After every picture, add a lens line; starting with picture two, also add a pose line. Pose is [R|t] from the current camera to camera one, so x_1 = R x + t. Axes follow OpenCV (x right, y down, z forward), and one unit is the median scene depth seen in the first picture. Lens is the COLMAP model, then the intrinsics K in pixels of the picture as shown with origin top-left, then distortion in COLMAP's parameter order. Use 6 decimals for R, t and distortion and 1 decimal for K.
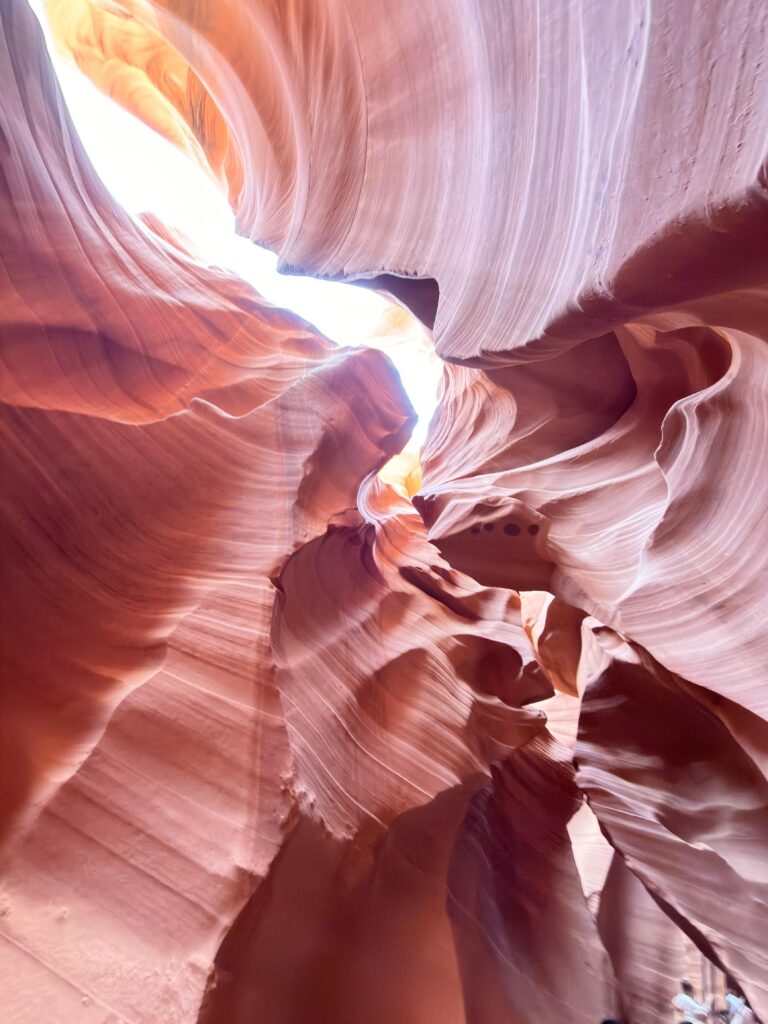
lens RADIAL K [[408.6, 0, 383.3], [0, 408.6, 512.2], [0, 0, 1]] dist [-0.002623, 0.000129]
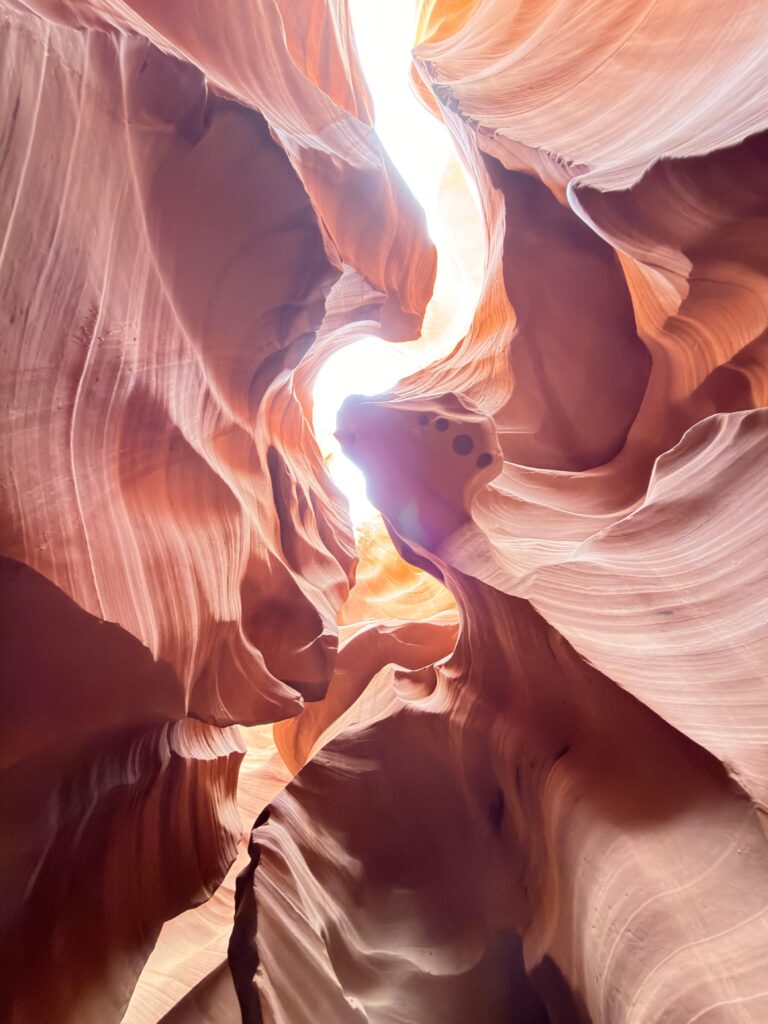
lens RADIAL K [[408.6, 0, 384.8], [0, 408.6, 512.6], [0, 0, 1]] dist [-0.002623, 0.000129]
pose [[0.670036, 0.701415, 0.243043, 0.135294], [-0.624877, 0.709676, -0.325406, 0.548426], [-0.400726, 0.066162, 0.913806, 0.415530]]
